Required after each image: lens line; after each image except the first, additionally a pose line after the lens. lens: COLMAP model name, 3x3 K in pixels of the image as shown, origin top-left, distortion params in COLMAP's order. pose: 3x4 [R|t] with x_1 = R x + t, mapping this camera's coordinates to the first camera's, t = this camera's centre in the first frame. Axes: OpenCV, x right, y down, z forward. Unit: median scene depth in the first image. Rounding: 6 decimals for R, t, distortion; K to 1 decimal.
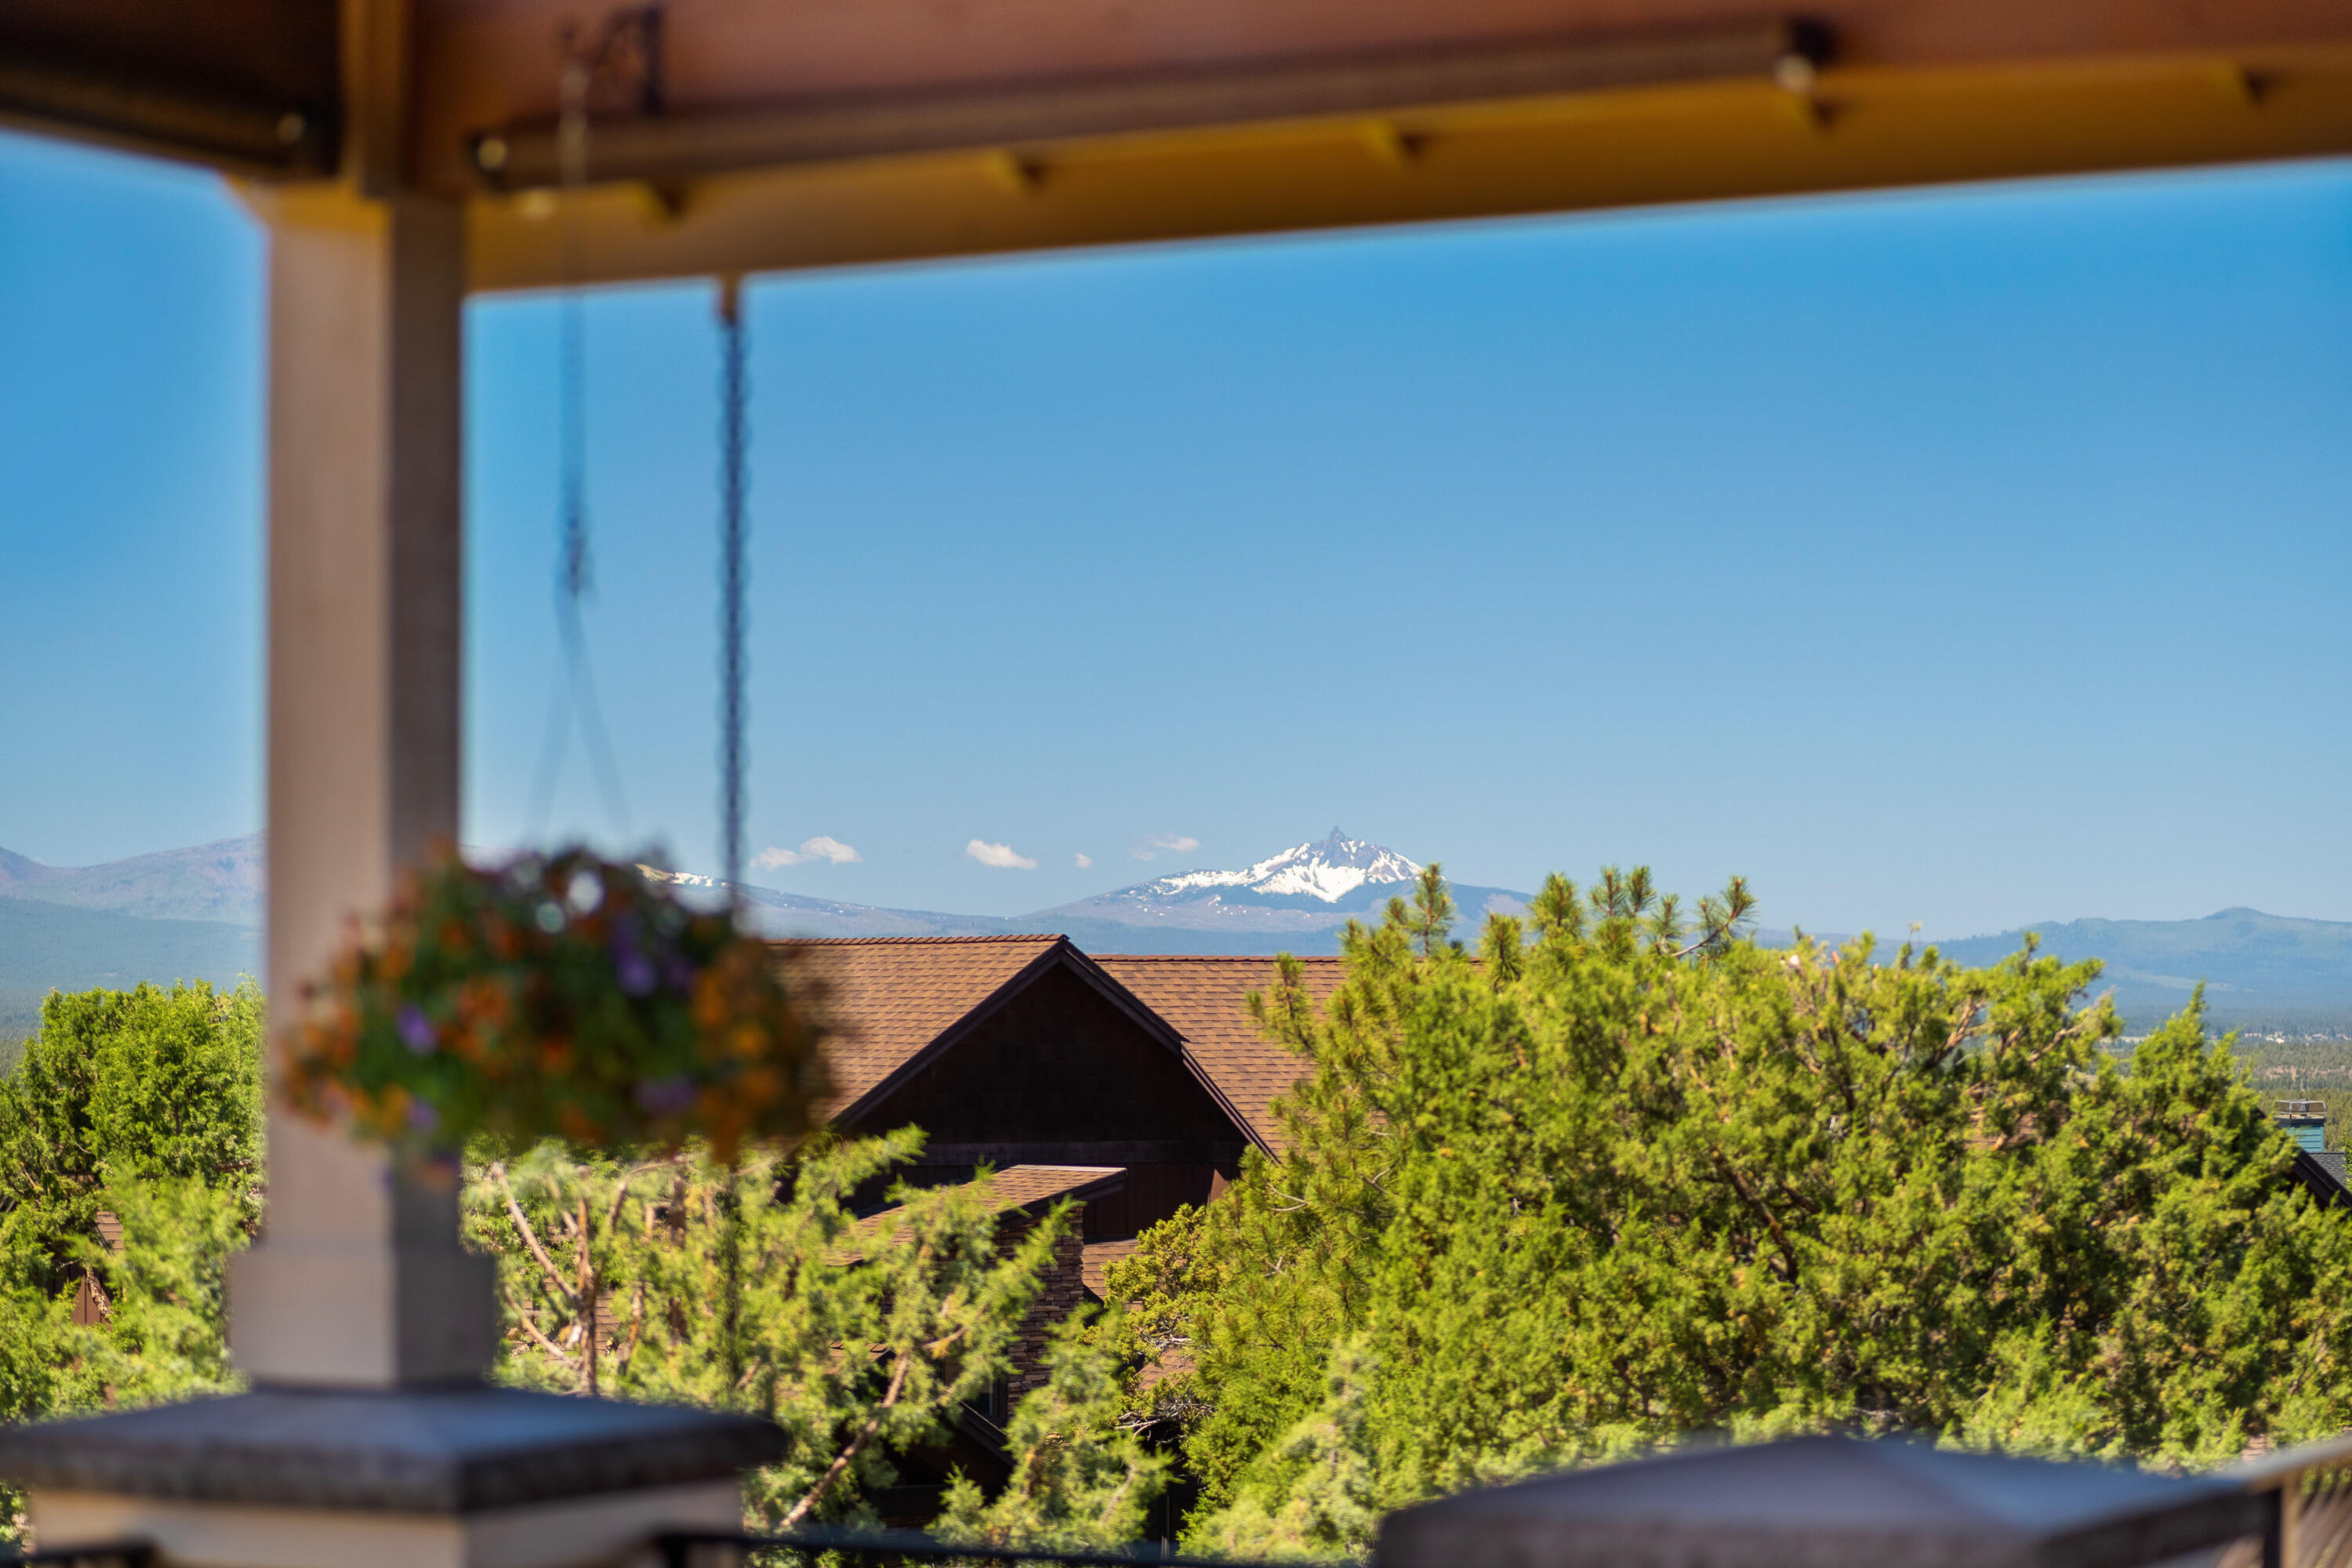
lens RADIAL K [[5783.5, 0, 1174.0], [0, 5783.5, 786.9], [0, 0, 1]] dist [-0.243854, 0.000000]
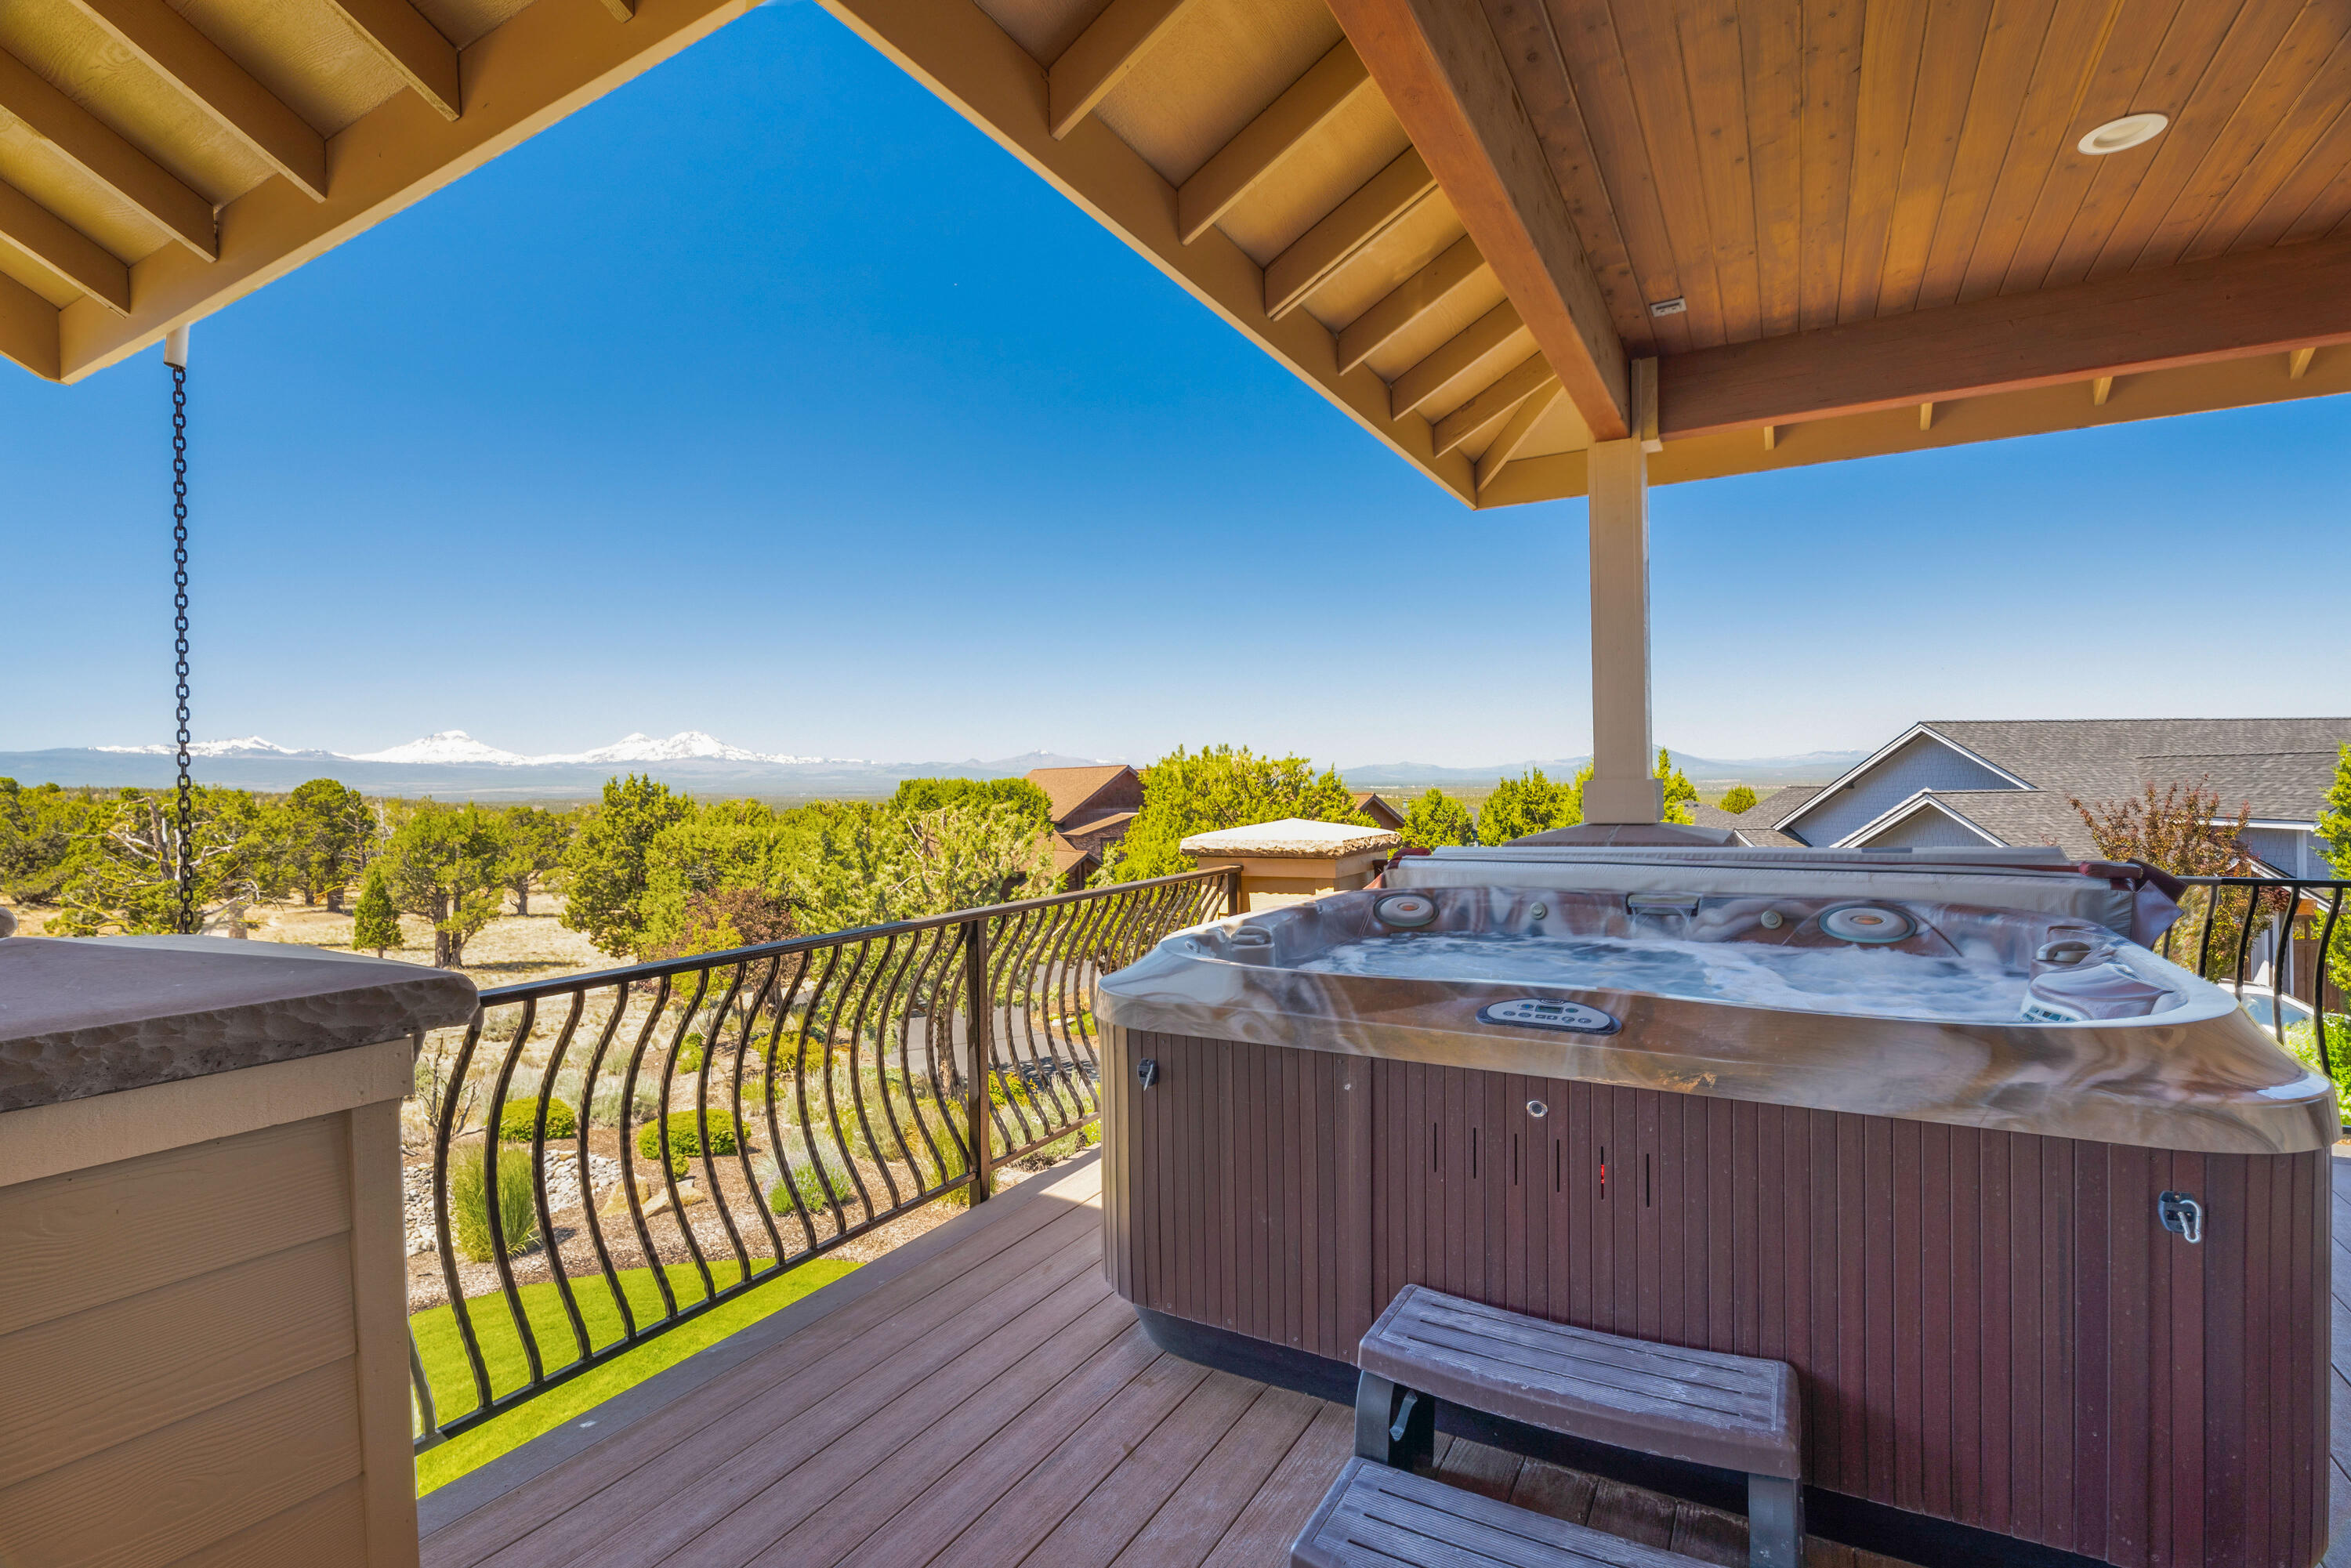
lens RADIAL K [[1112.6, 0, 1181.3], [0, 1112.6, 801.0], [0, 0, 1]] dist [-0.004513, 0.000840]
pose [[0.999678, -0.018736, -0.017130, 0.081351], [0.019645, 0.998318, 0.054547, 0.015826], [0.016079, -0.054866, 0.998364, 0.177010]]
